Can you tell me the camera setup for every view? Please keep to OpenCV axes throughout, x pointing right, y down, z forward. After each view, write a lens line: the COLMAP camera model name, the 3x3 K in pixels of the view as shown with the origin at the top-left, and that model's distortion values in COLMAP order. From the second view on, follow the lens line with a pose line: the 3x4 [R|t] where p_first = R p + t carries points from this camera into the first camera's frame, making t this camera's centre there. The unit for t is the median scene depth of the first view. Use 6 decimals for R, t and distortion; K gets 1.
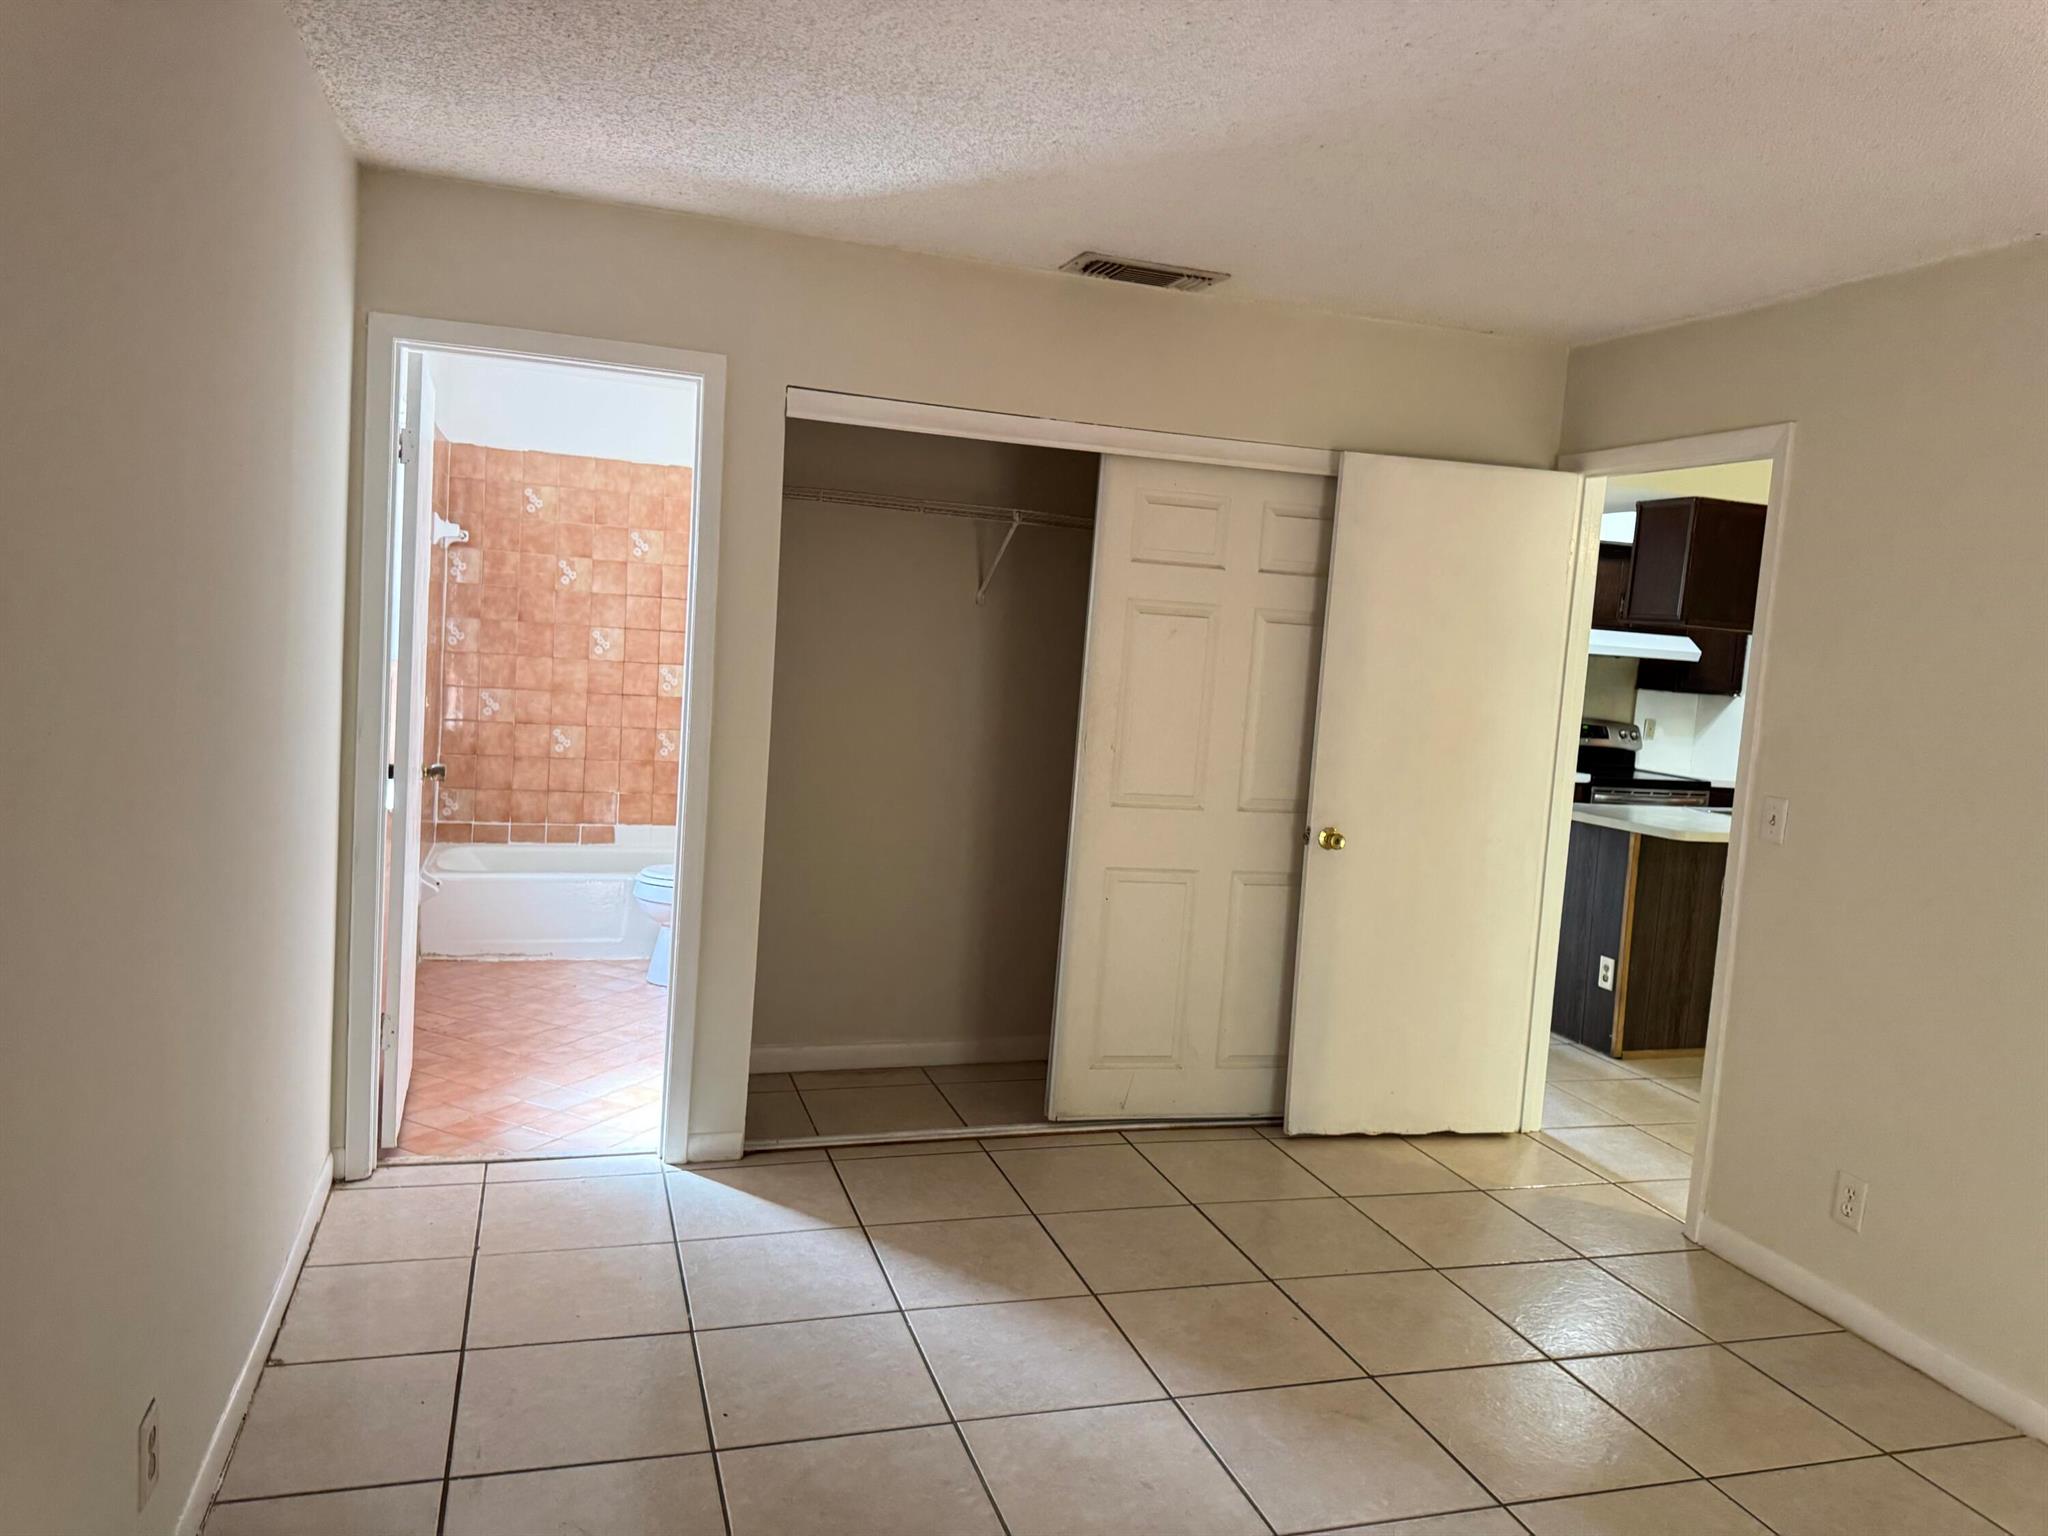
lens RADIAL K [[1475.7, 0, 1024.0], [0, 1475.7, 768.0], [0, 0, 1]] dist [0.098156, -0.157931]
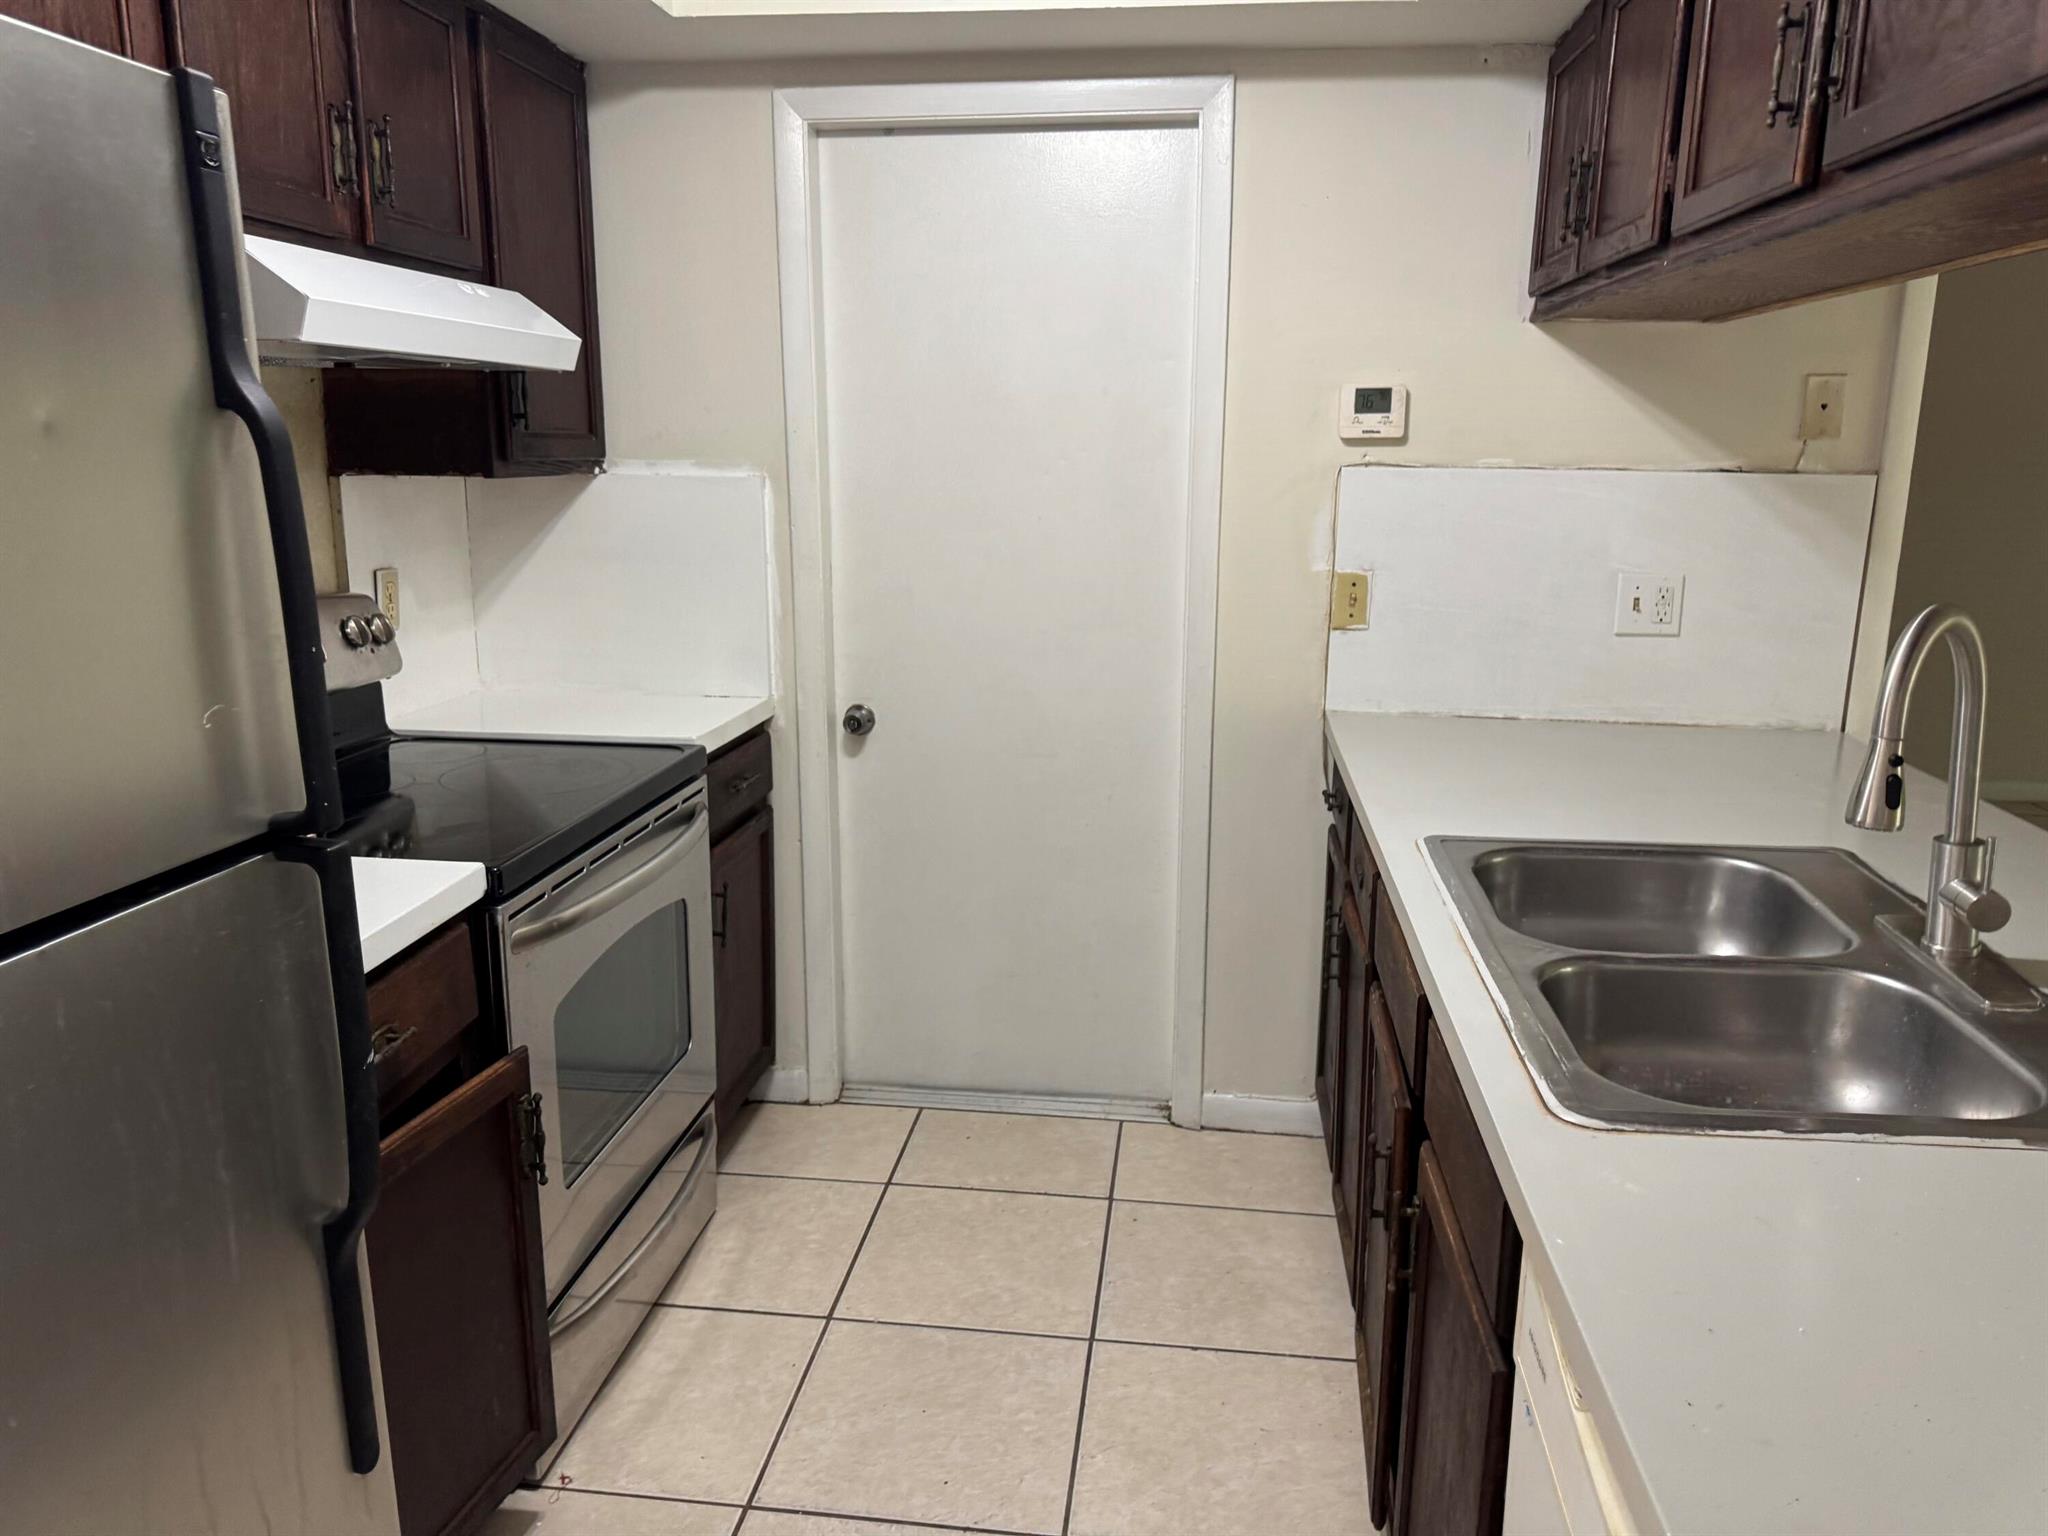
lens RADIAL K [[1437.1, 0, 1035.6], [0, 1437.1, 773.2], [0, 0, 1]] dist [0.110784, -0.204670]
pose [[0.411097, -0.268715, 0.871086, 0.196637], [0.103073, 0.963140, 0.248468, -0.053892], [-0.905746, -0.012359, 0.423642, 0.751408]]
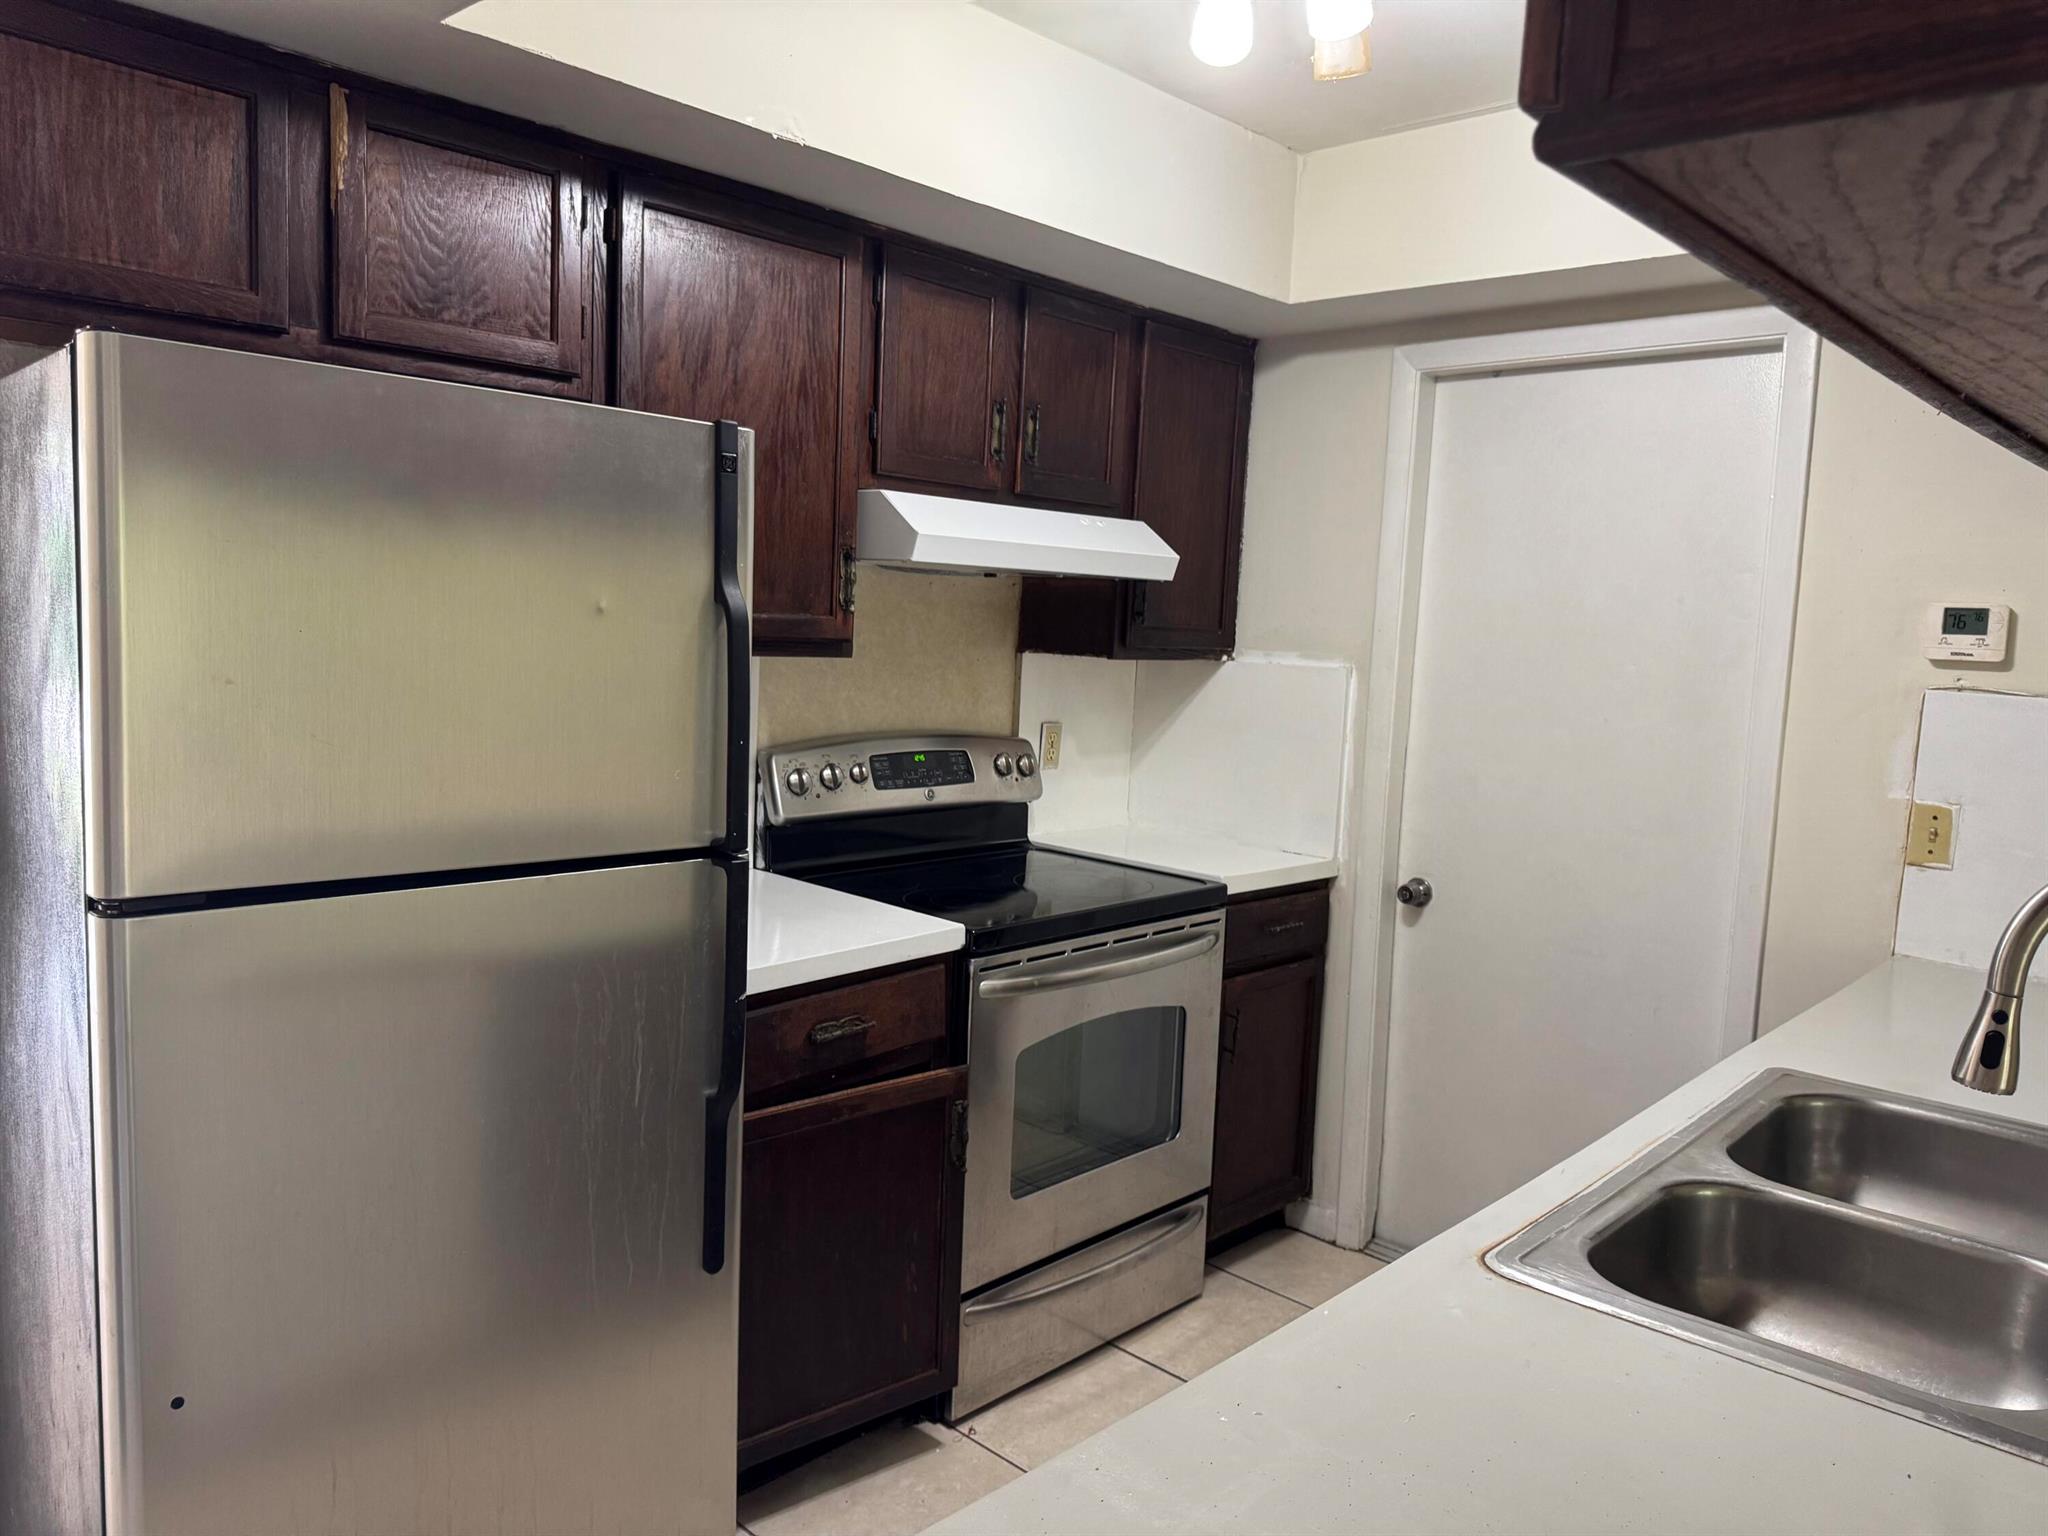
lens RADIAL K [[1475.7, 0, 1024.0], [0, 1475.7, 768.0], [0, 0, 1]] dist [0.098156, -0.157931]
pose [[0.882238, -0.081843, 0.463636, 0.219747], [0.060360, 0.996310, 0.061015, -0.045996], [-0.466919, -0.025845, 0.883922, 0.640317]]
